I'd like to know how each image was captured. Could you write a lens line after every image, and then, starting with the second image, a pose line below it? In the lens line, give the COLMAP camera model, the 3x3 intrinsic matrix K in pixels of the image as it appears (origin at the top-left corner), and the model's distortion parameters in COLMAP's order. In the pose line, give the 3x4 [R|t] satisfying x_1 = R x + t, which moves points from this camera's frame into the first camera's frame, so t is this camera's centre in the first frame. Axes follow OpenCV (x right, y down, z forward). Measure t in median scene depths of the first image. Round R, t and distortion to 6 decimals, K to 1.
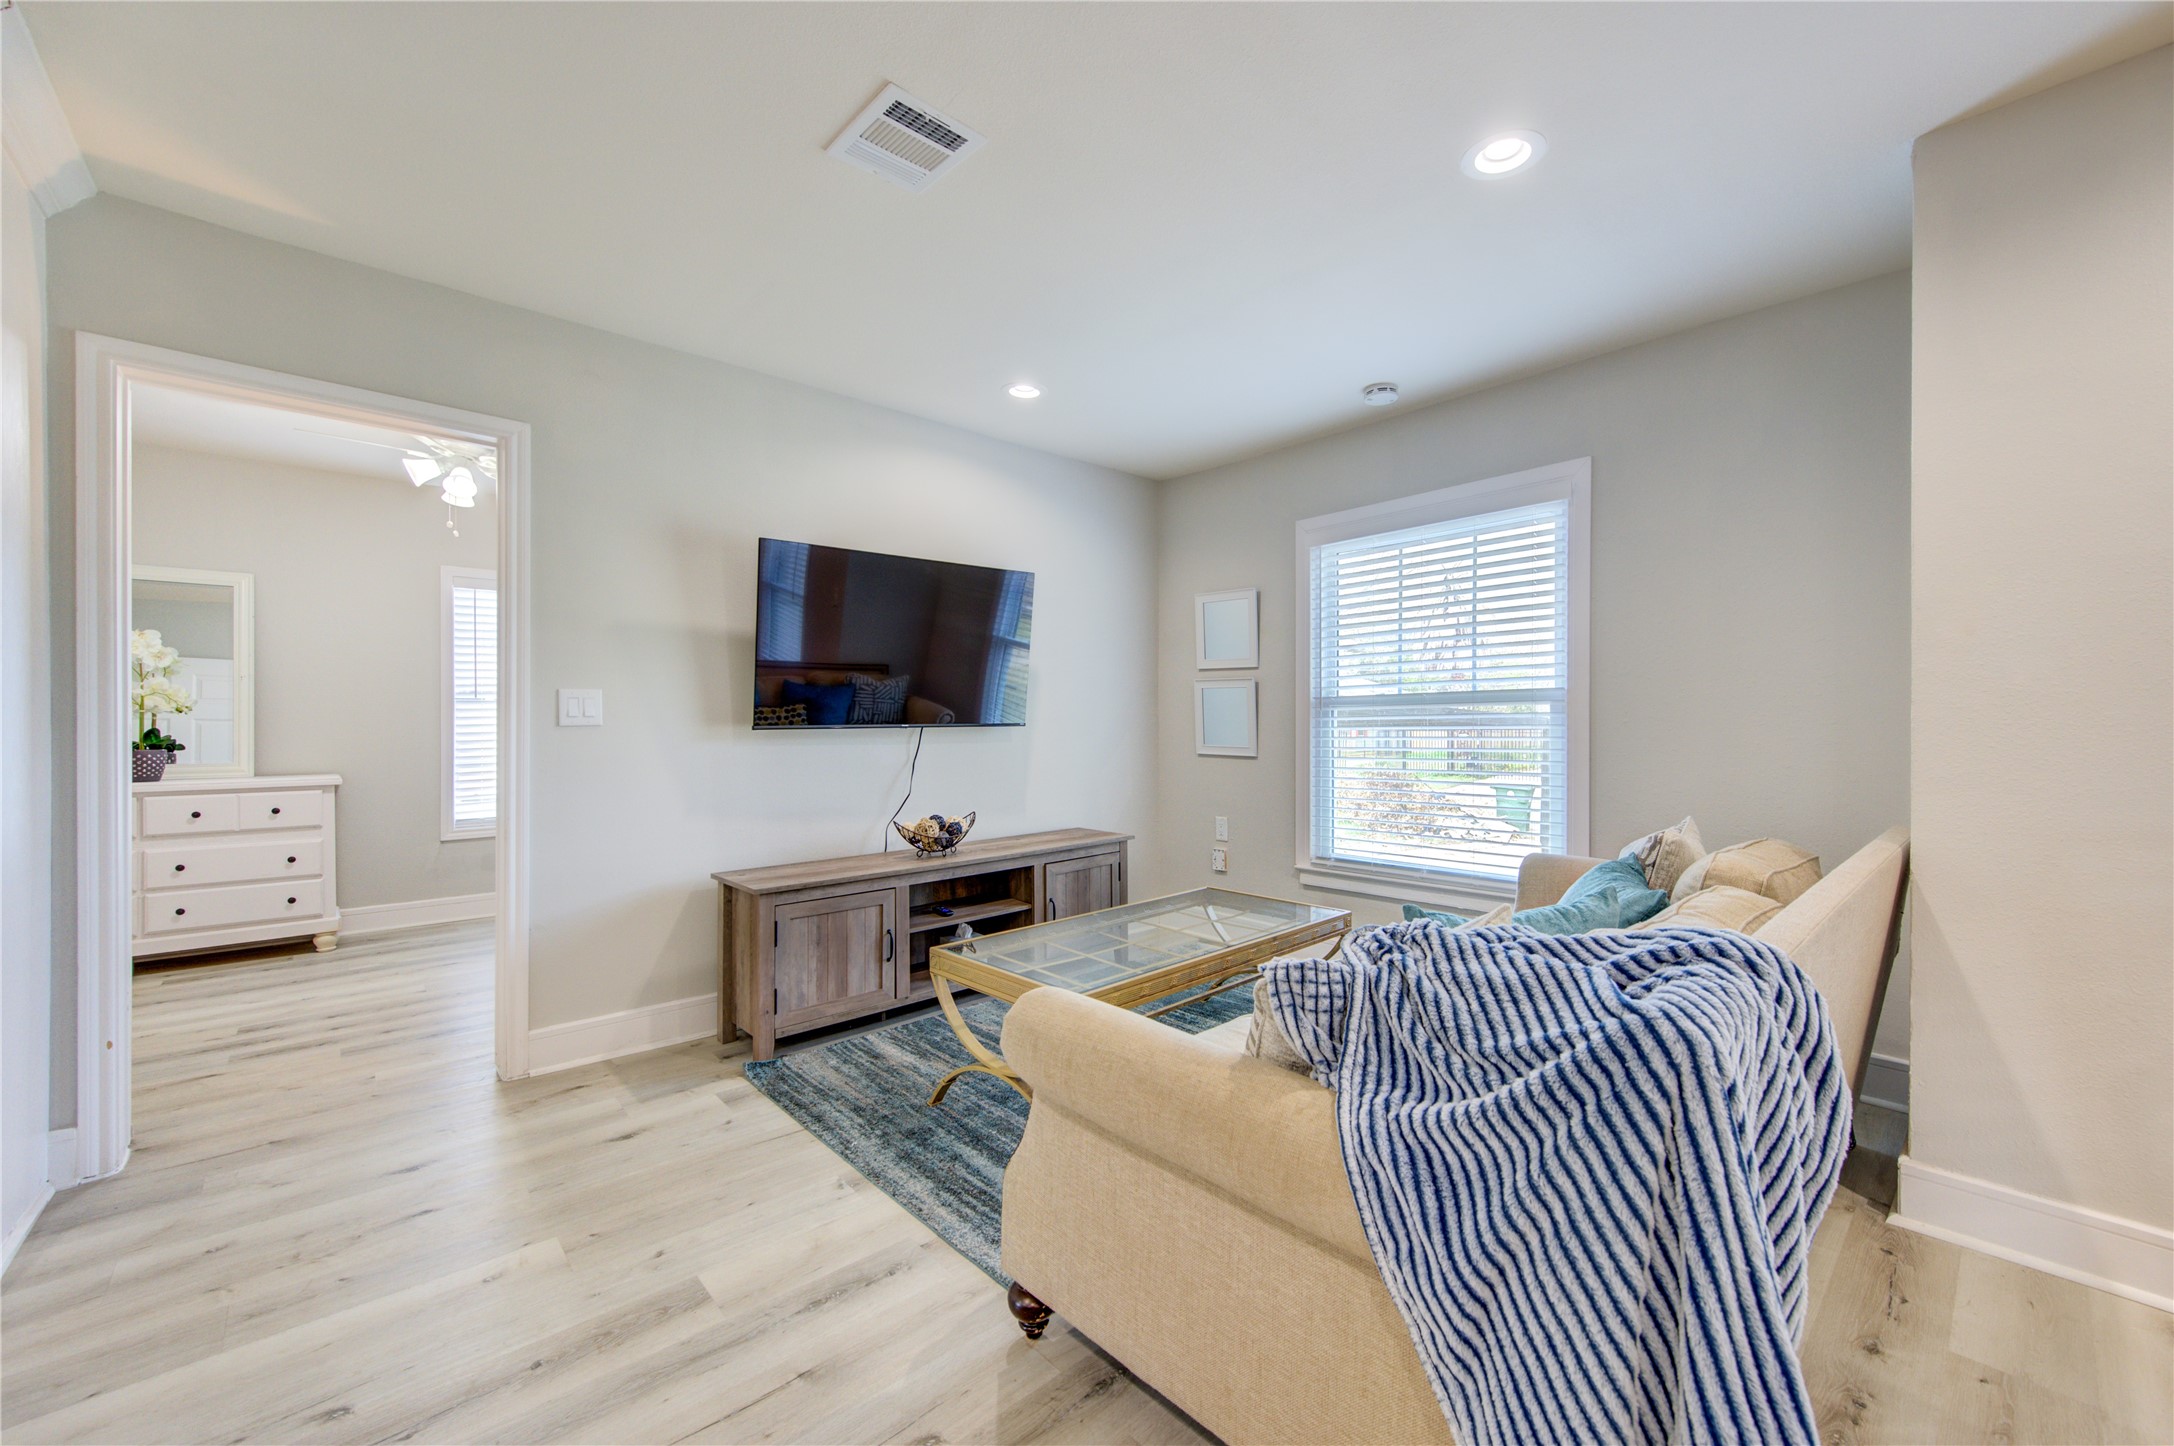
lens RADIAL K [[857.1, 0, 1118.1], [0, 857.1, 721.9], [0, 0, 1]] dist [0.000153, 0.000042]
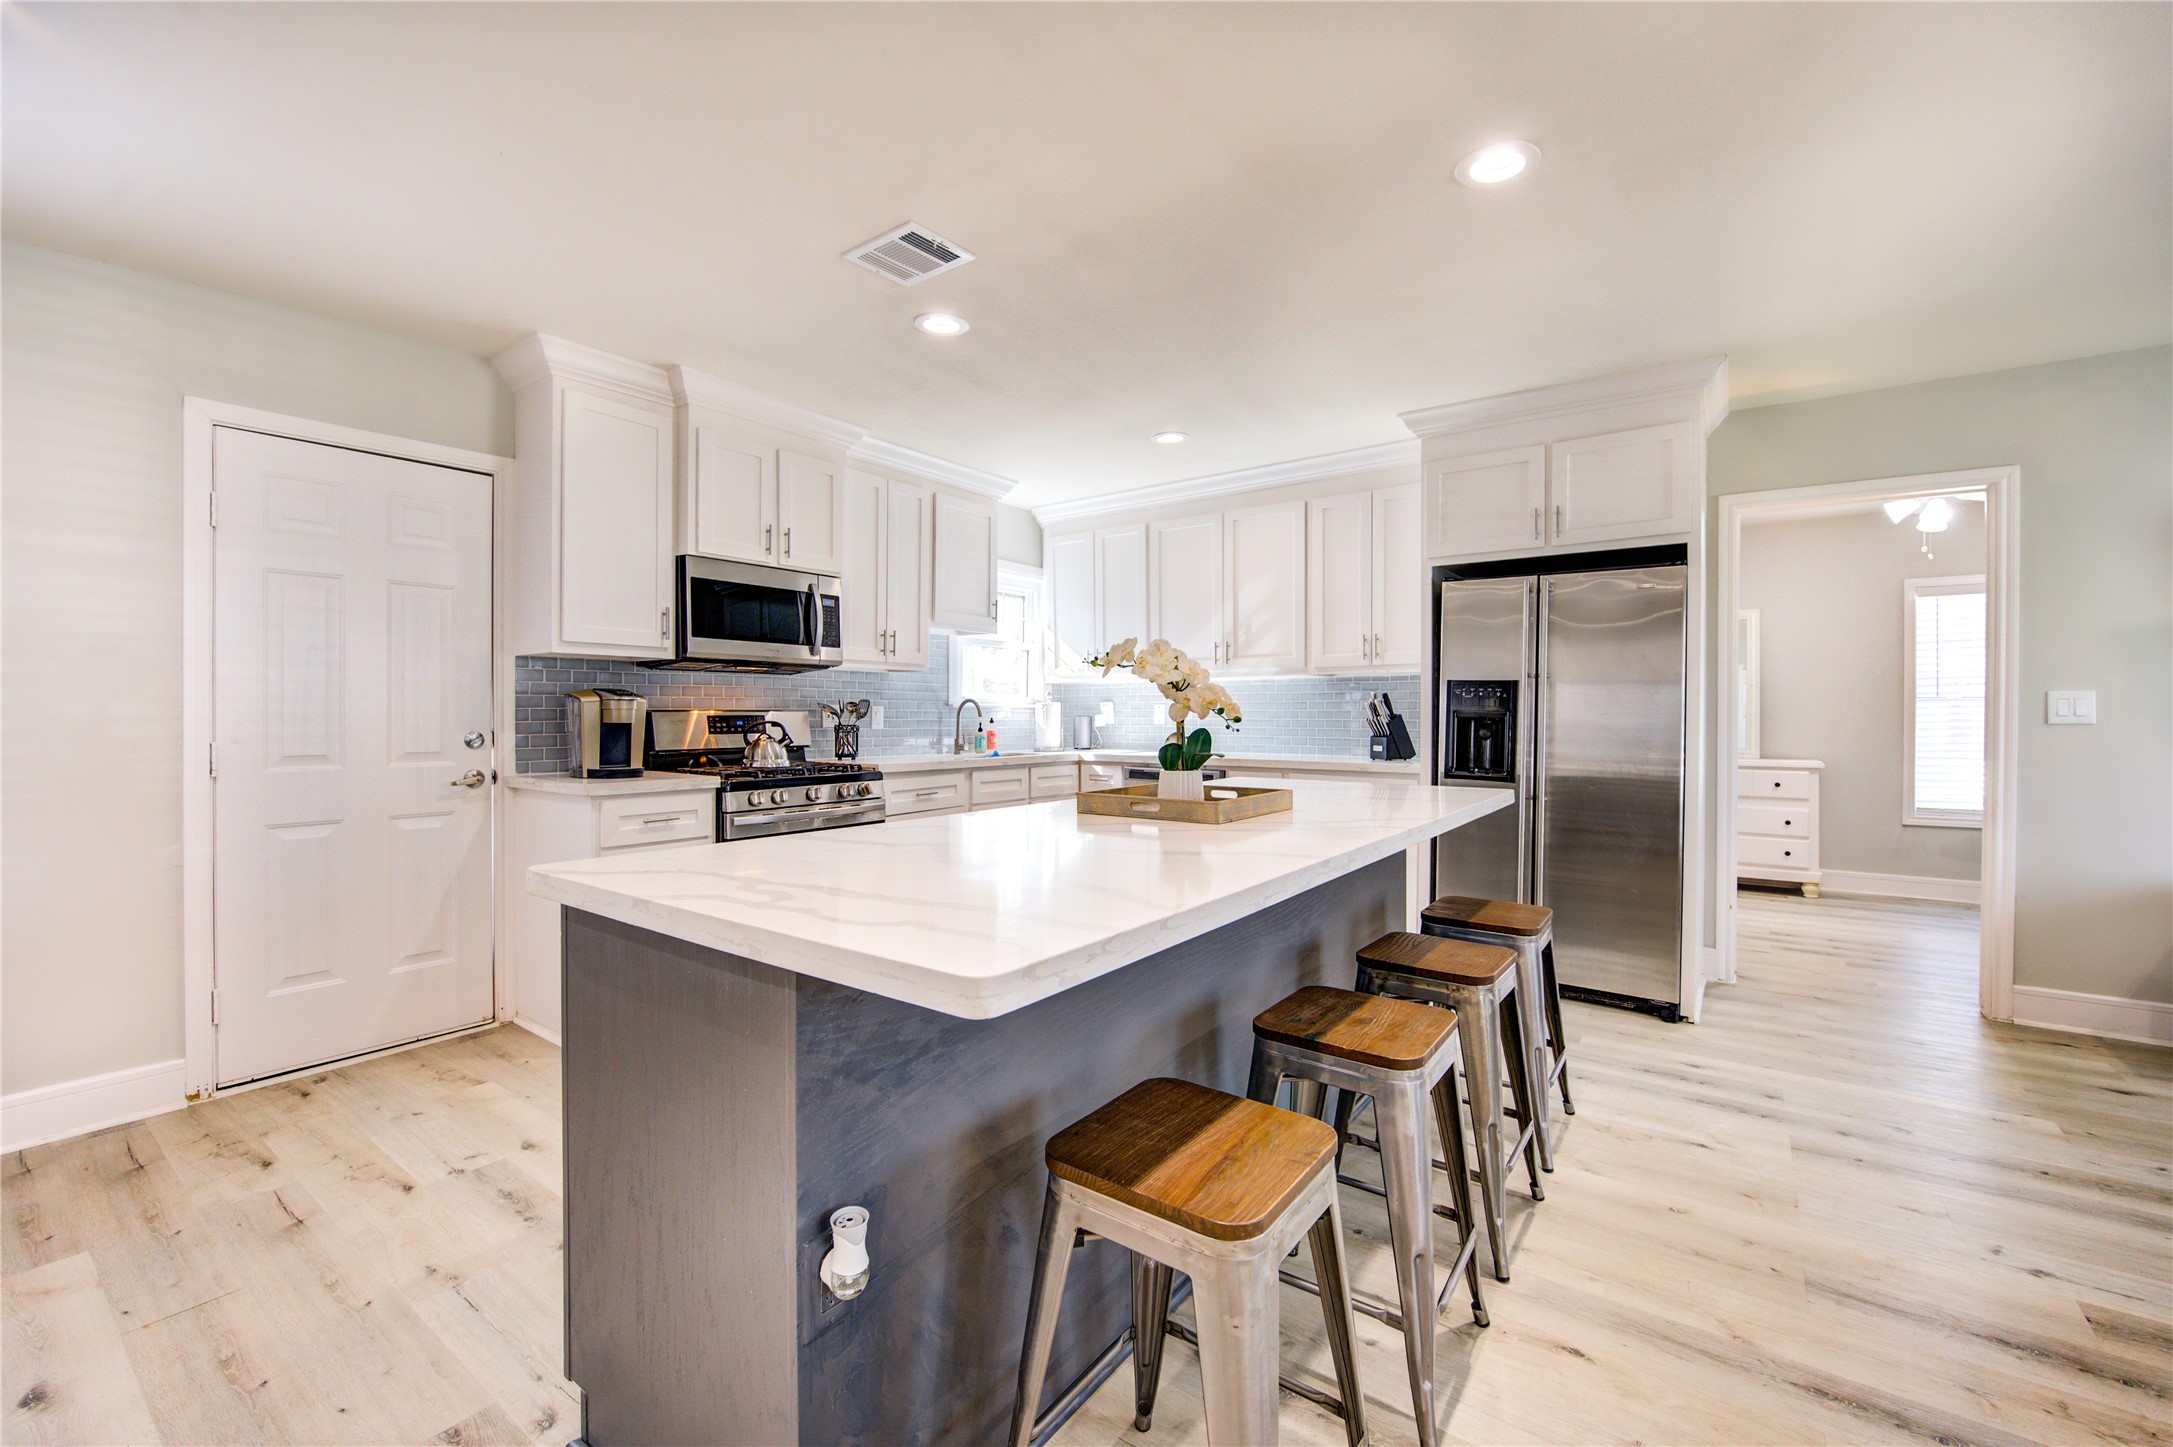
lens RADIAL K [[887.2, 0, 1094.8], [0, 887.2, 720.7], [0, 0, 1]] dist [-0.012264, 0.000002]
pose [[0.191870, 0.006127, -0.981401, 0.220951], [-0.002441, 0.999980, 0.005766, -0.002840], [0.981417, 0.001289, 0.191881, -0.422021]]
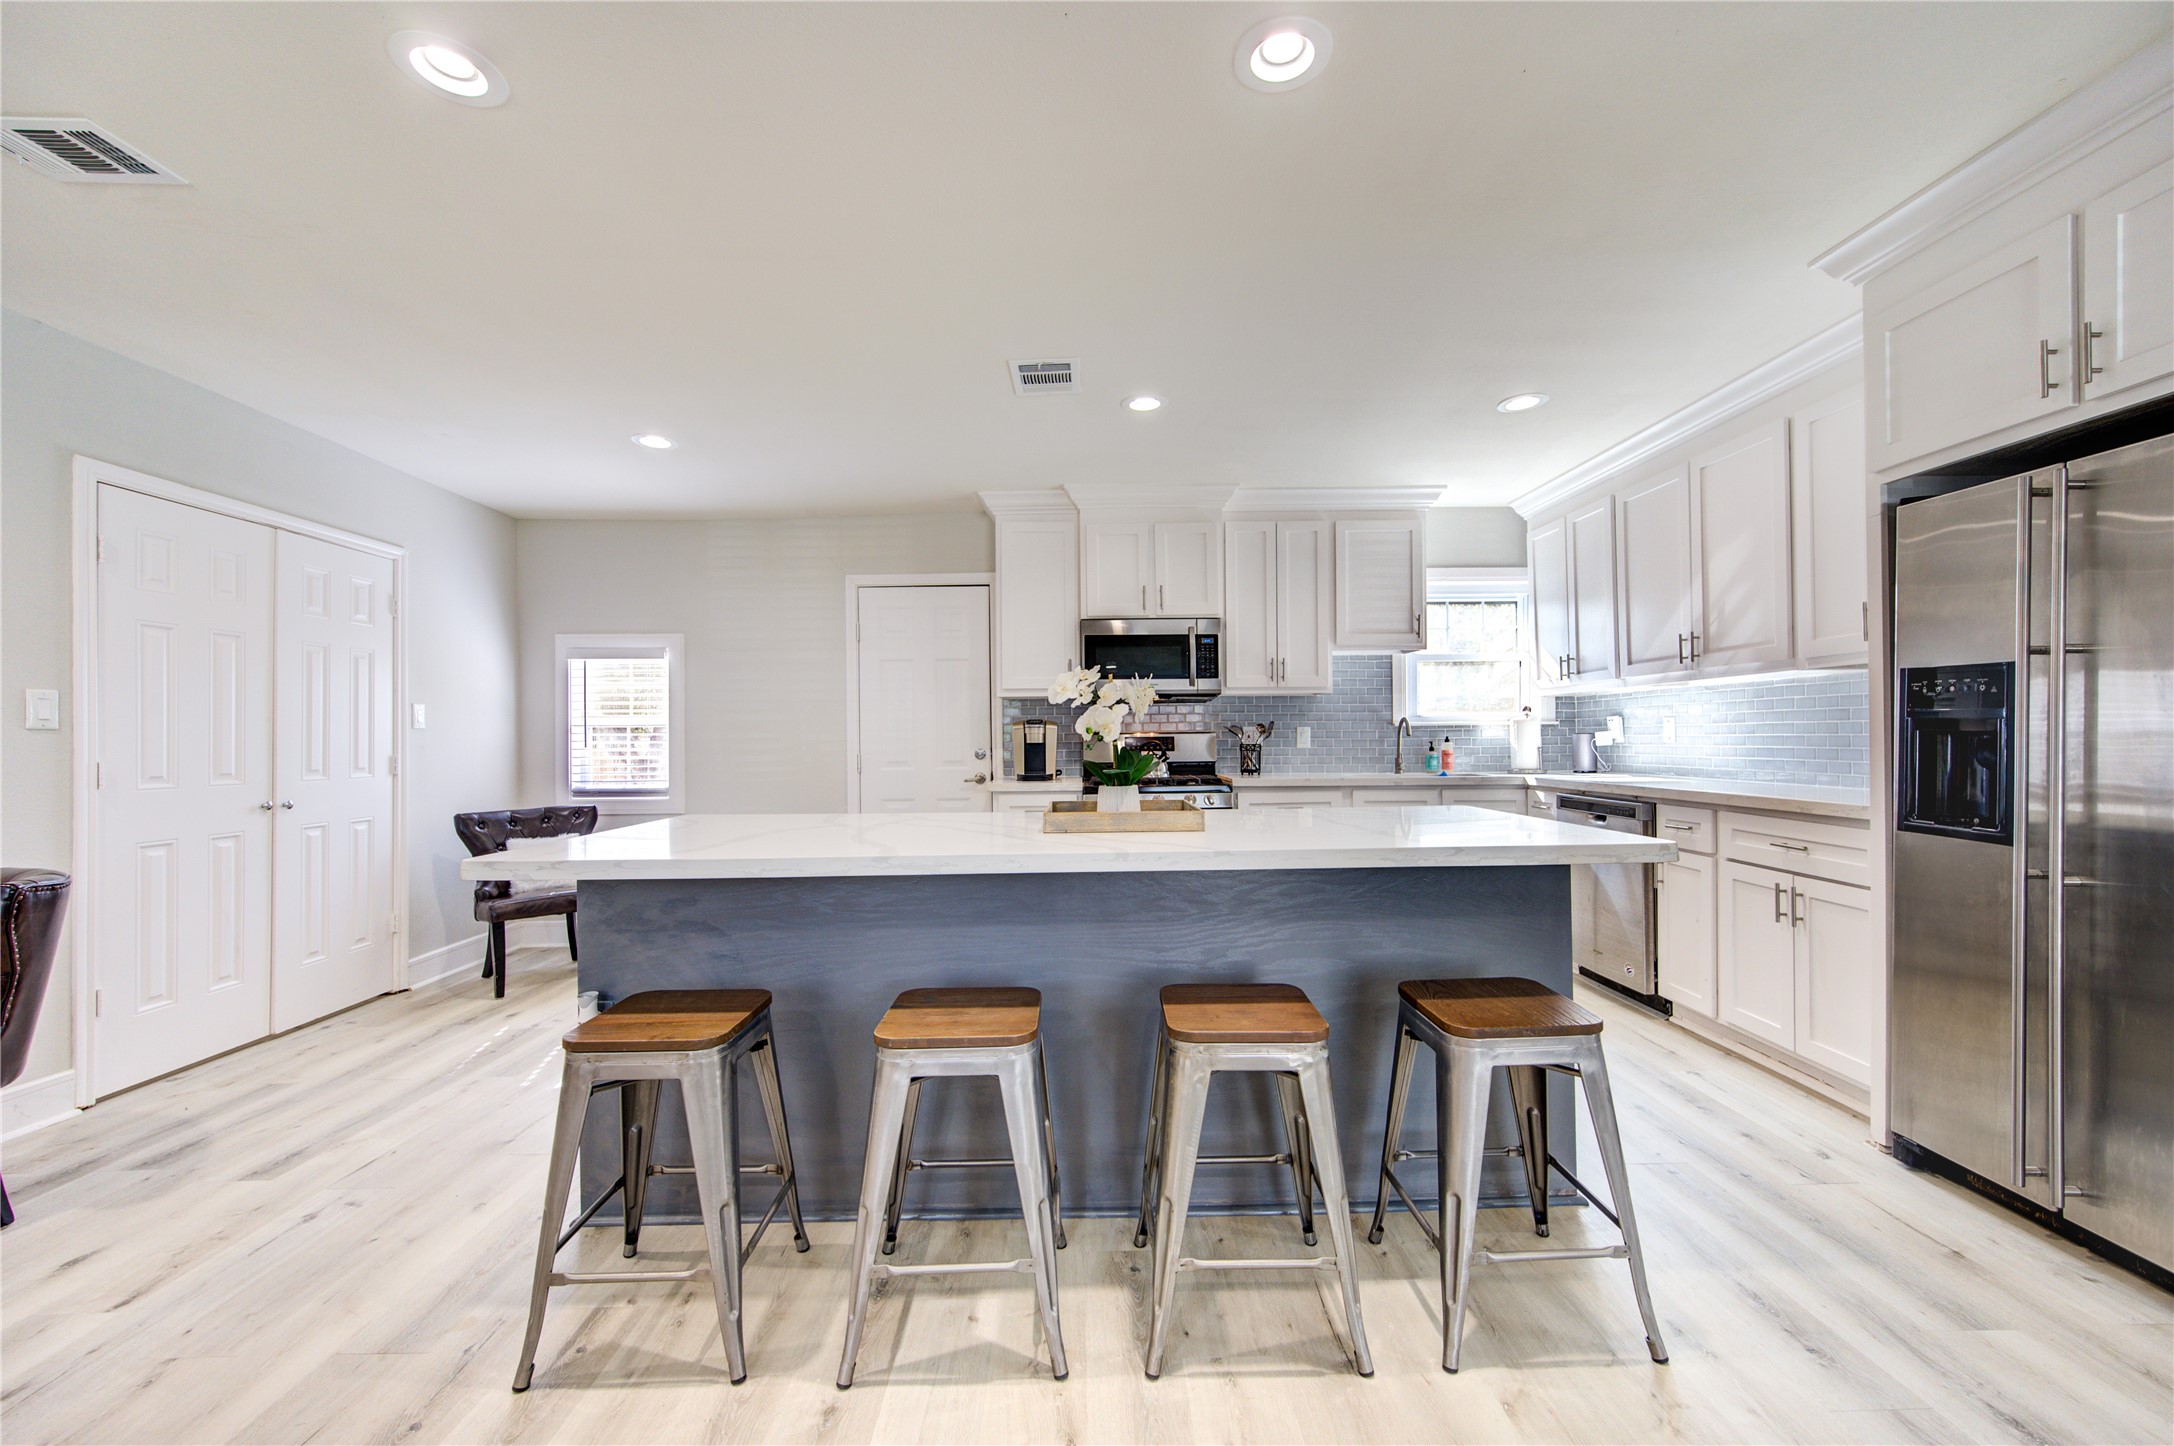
lens RADIAL K [[842.4, 0, 1088.1], [0, 842.4, 732.4], [0, 0, 1]] dist [0.001358, 0.000134]
pose [[-0.673614, 0.001267, -0.739082, 0.084003], [0.008139, 0.999951, -0.005704, -0.001802], [0.739038, -0.009857, -0.673591, 0.283201]]
